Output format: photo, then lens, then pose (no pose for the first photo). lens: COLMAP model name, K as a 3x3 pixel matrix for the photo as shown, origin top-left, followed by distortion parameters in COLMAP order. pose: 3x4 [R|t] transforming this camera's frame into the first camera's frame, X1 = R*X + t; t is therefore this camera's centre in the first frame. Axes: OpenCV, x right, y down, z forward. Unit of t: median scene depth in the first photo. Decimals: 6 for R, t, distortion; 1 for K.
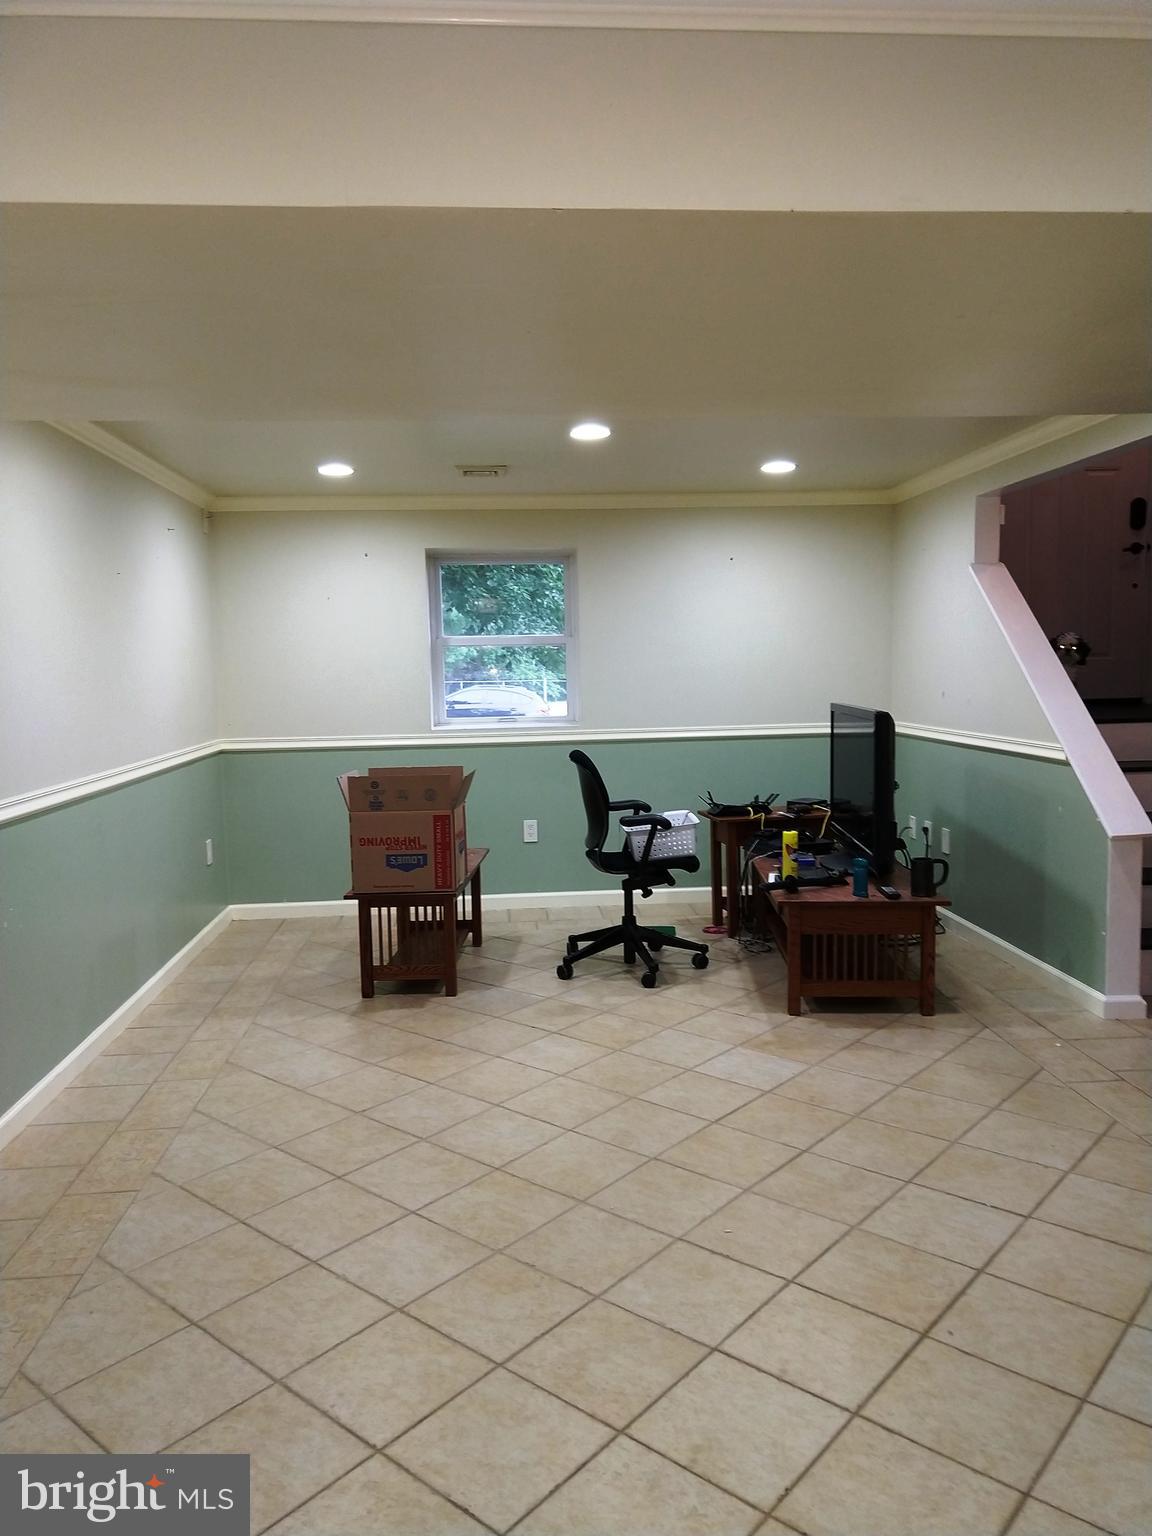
lens RADIAL K [[1116.2, 0, 586.3], [0, 1116.2, 771.7], [0, 0, 1]] dist [0.012523, -0.004570]
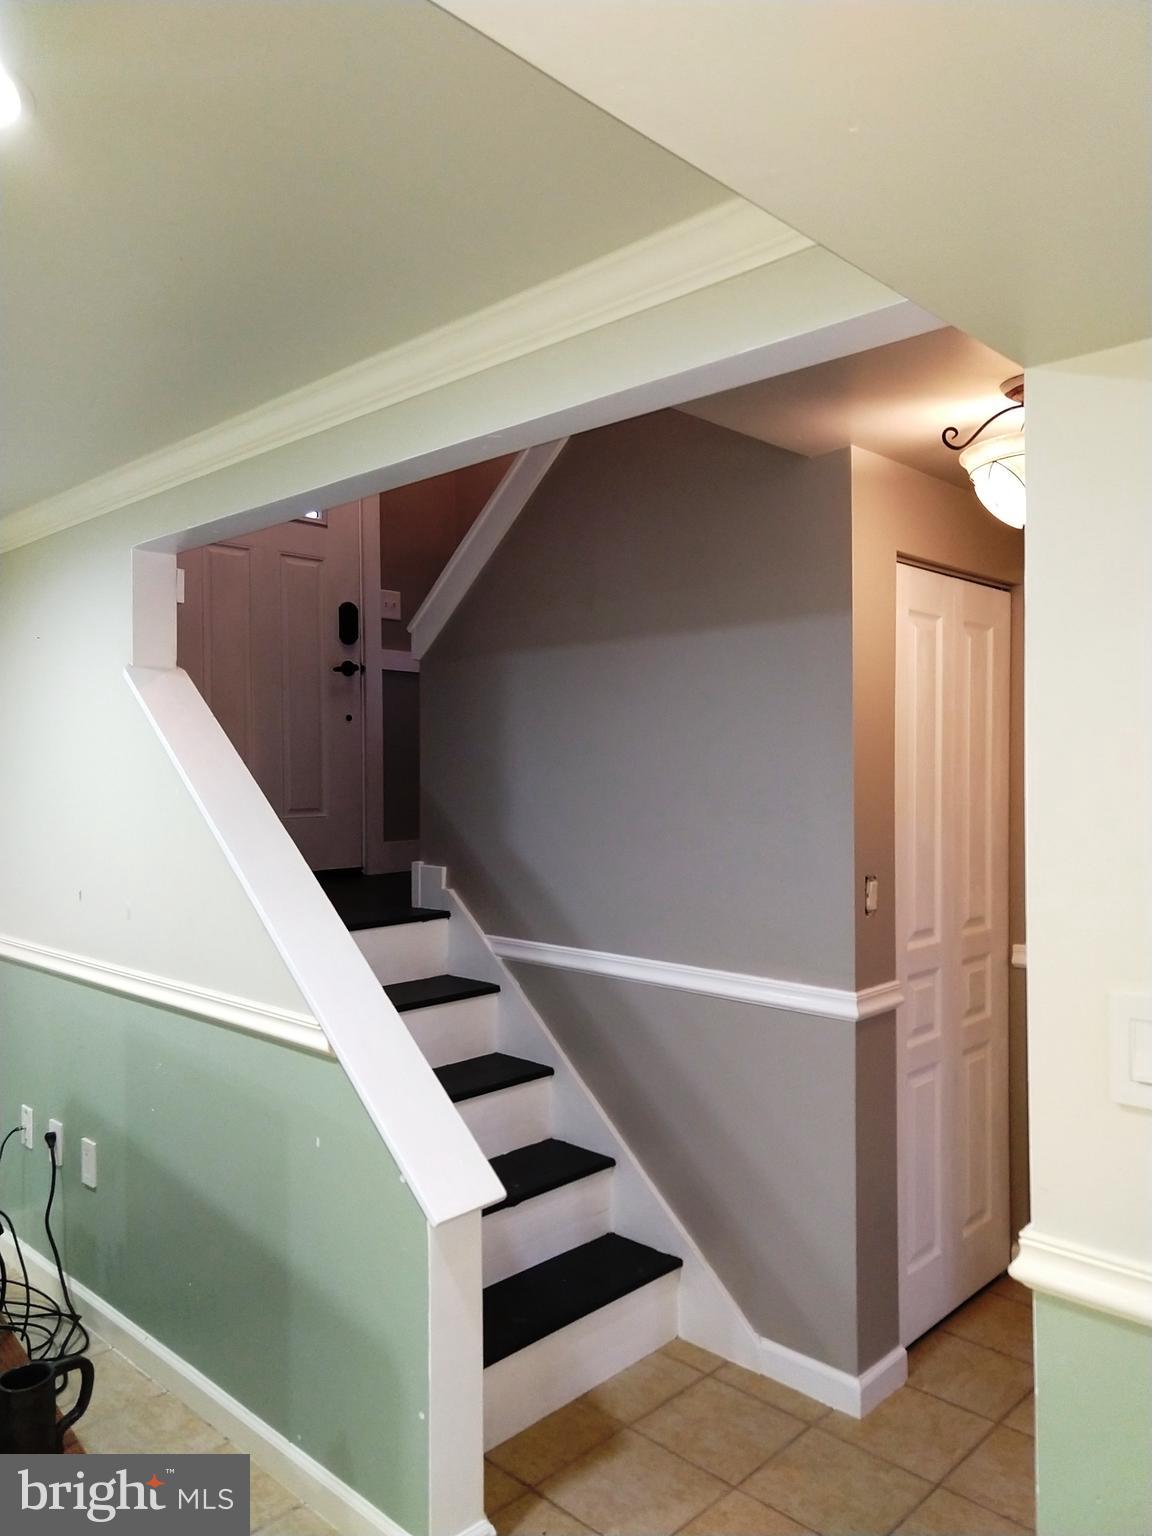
lens RADIAL K [[1116.2, 0, 586.3], [0, 1116.2, 771.7], [0, 0, 1]] dist [0.012523, -0.004570]
pose [[0.746785, 0.015356, 0.664889, 0.143473], [0.057739, 0.994462, -0.087819, -0.070426], [-0.662555, 0.103972, 0.741762, 0.435542]]
